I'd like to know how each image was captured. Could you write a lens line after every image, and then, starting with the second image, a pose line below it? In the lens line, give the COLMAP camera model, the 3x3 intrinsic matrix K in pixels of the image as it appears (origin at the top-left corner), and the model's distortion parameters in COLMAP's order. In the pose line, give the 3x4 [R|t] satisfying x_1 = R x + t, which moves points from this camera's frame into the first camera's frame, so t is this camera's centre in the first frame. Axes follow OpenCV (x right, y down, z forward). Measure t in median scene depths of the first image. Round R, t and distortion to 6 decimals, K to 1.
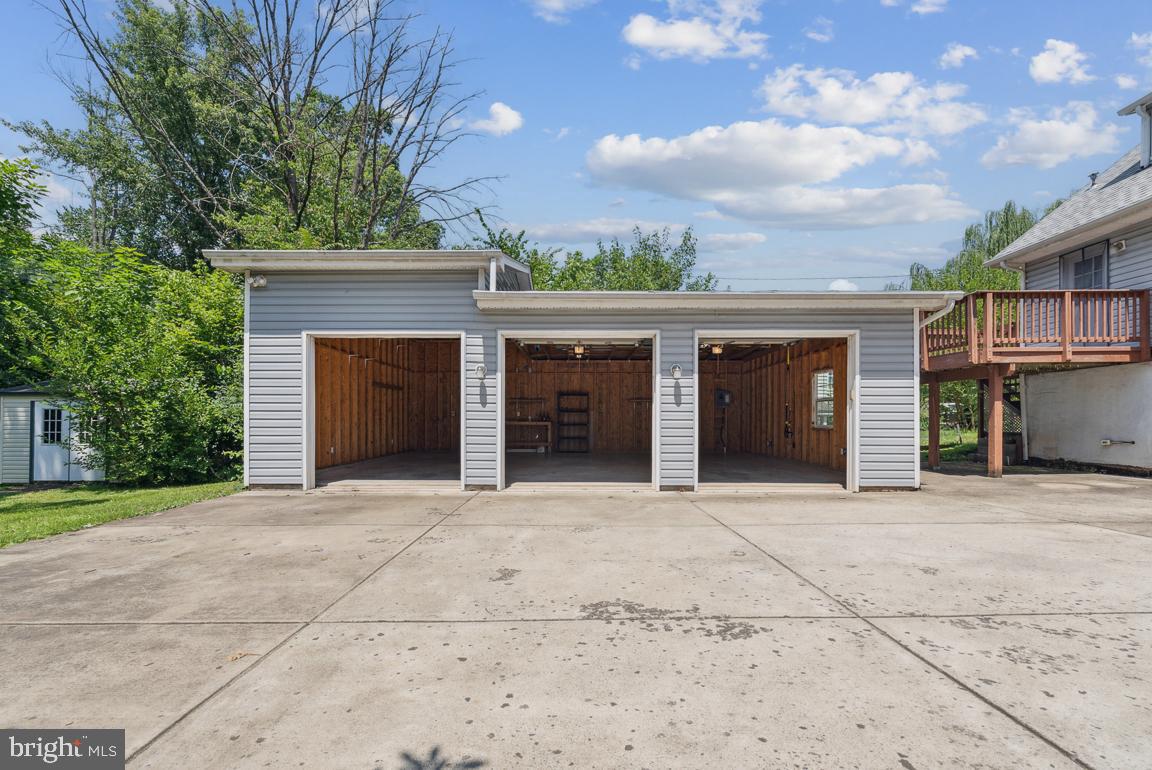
lens RADIAL K [[491.2, 0, 593.1], [0, 491.2, 416.5], [0, 0, 1]] dist [-0.002239, 0.000181]
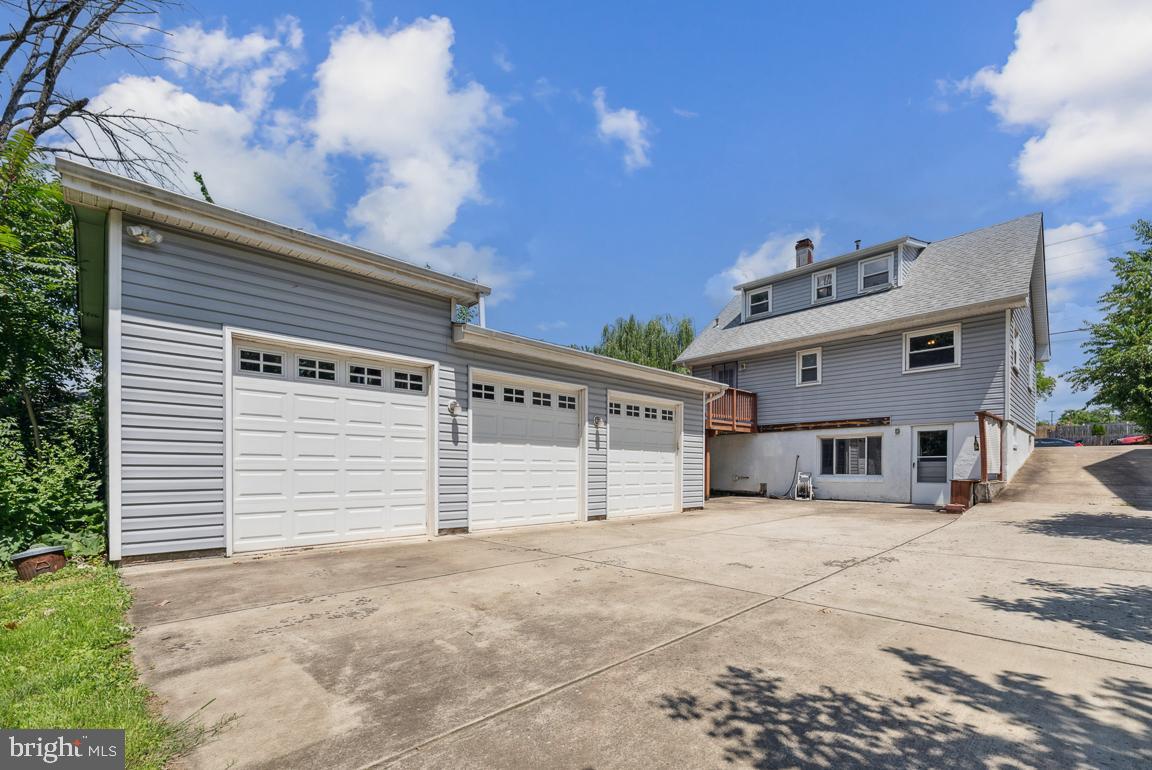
lens RADIAL K [[499.1, 0, 581.5], [0, 499.1, 471.8], [0, 0, 1]] dist [0.000879, -0.000463]
pose [[0.716792, -0.002529, 0.697282, -0.710266], [-0.005712, 0.999939, 0.009499, 0.020325], [-0.697263, -0.010791, 0.716734, 0.139580]]
